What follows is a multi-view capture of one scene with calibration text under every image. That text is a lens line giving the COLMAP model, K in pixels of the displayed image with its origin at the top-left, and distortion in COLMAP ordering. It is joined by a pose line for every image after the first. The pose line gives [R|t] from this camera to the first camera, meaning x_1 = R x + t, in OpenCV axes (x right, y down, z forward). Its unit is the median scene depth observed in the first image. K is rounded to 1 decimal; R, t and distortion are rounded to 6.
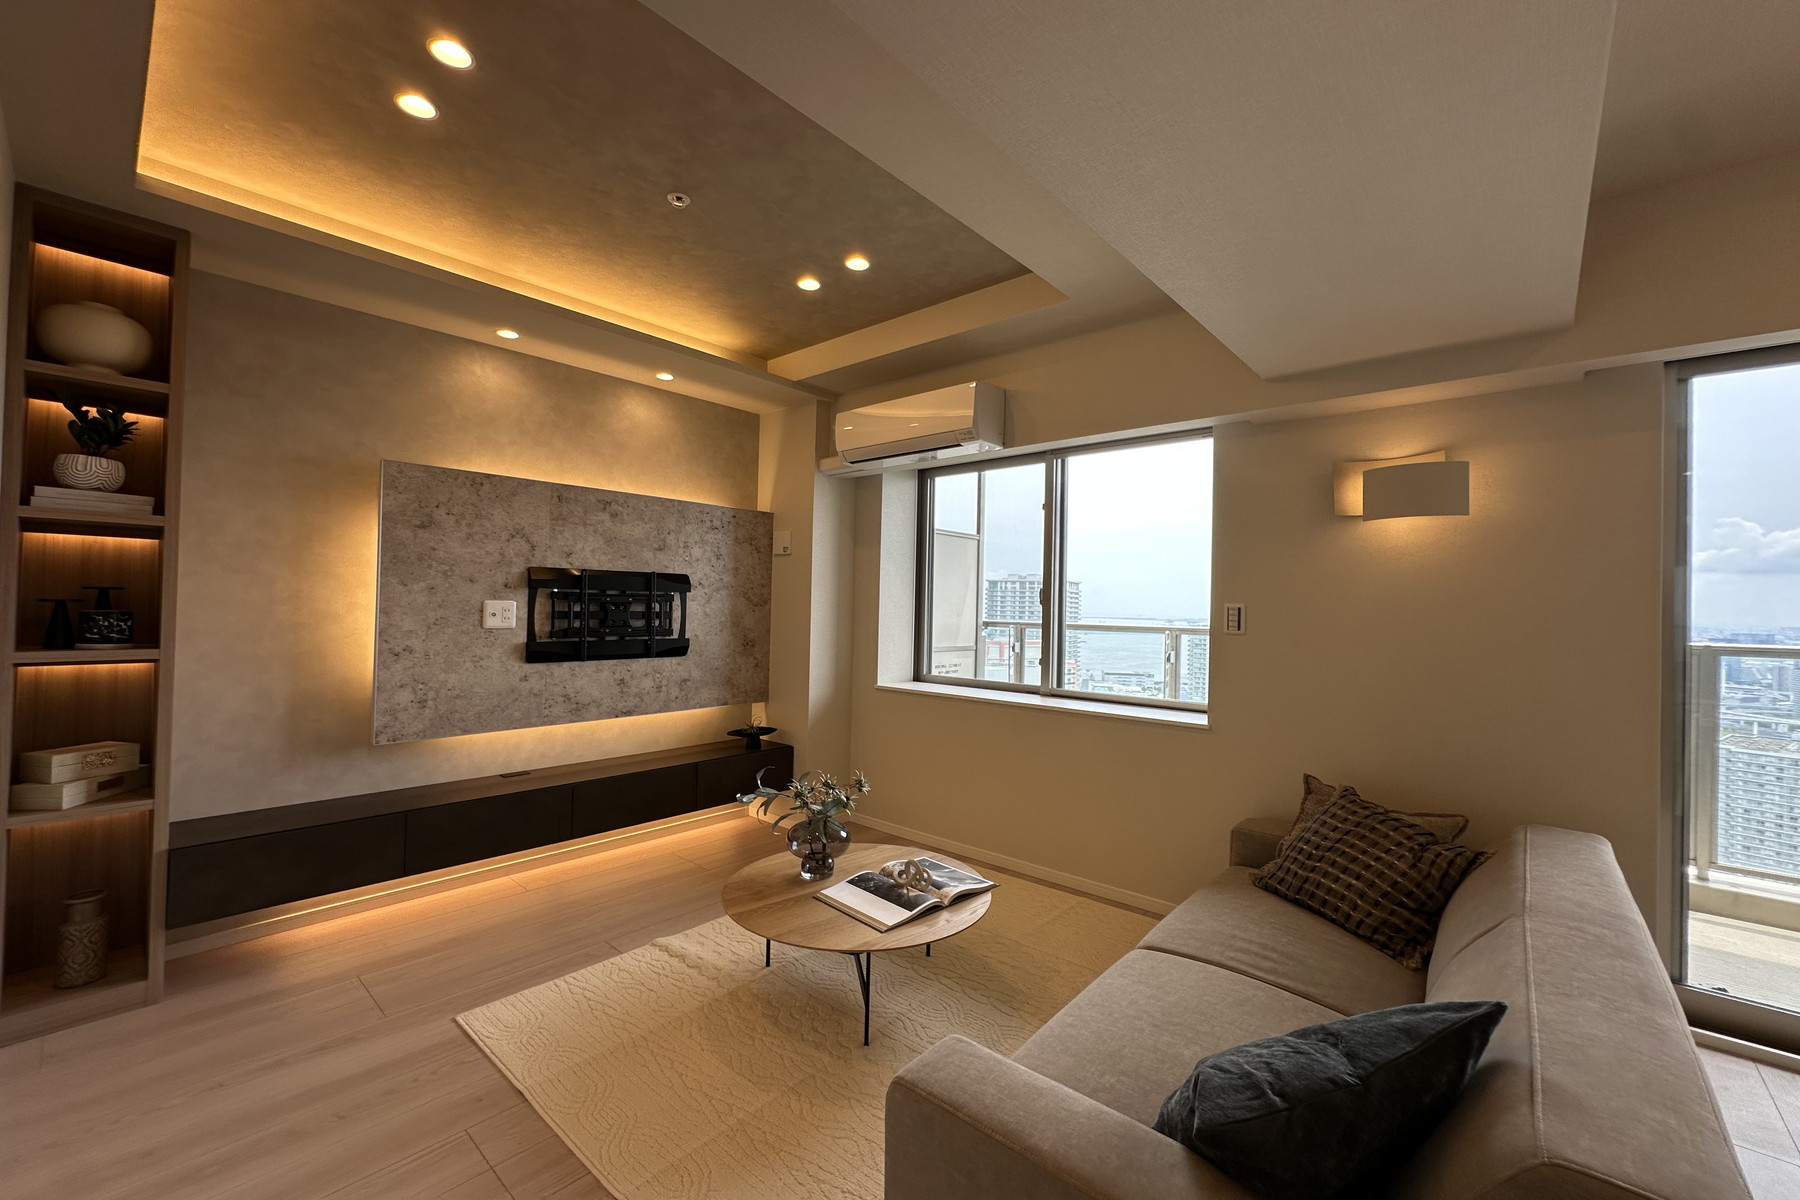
lens RADIAL K [[714.7, 0, 900.7], [0, 714.7, 594.3], [0, 0, 1]] dist [-0.011319, -0.000160]
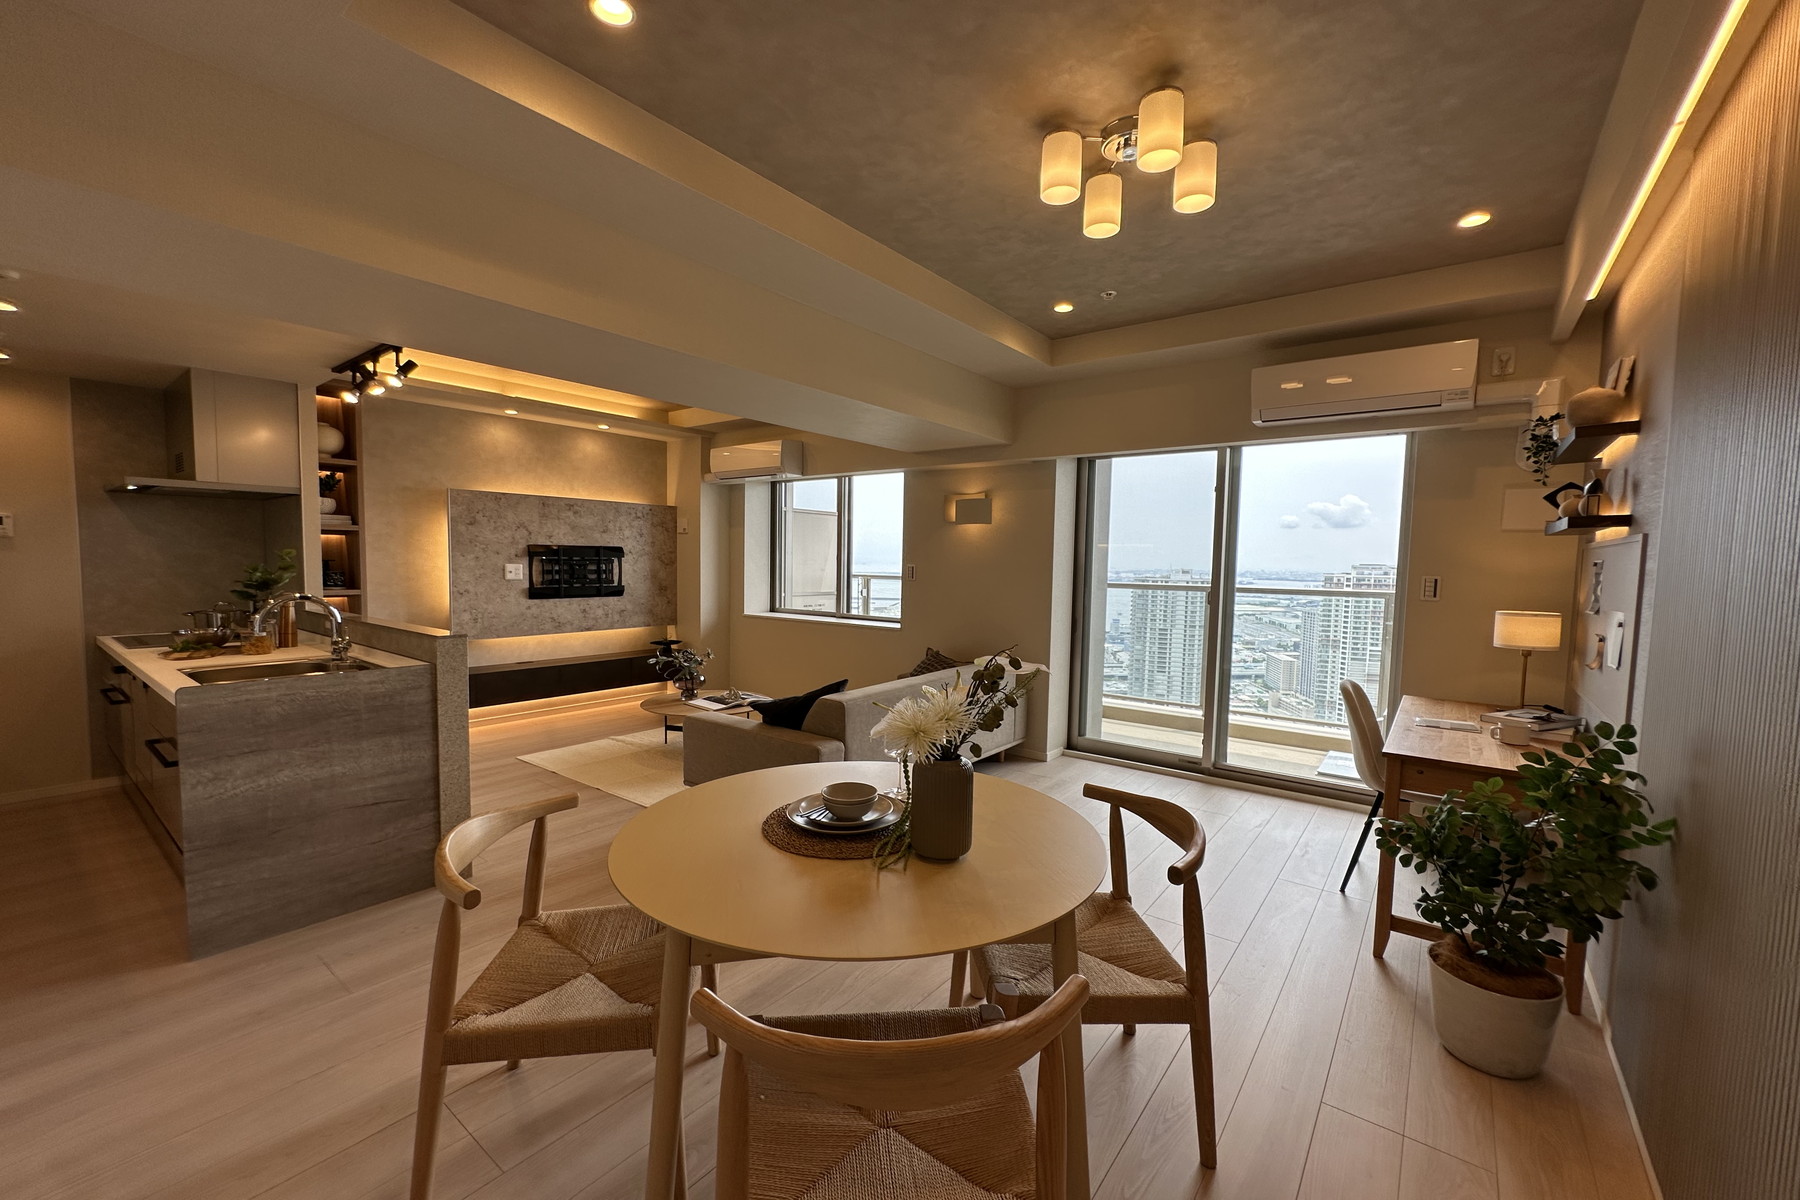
lens RADIAL K [[714.7, 0, 903.3], [0, 714.7, 610.0], [0, 0, 1]] dist [-0.011319, -0.000160]
pose [[0.997588, -0.007164, 0.069035, 0.247853], [0.000979, 0.996011, 0.089223, -0.029753], [-0.069399, -0.088940, 0.993616, -0.734146]]
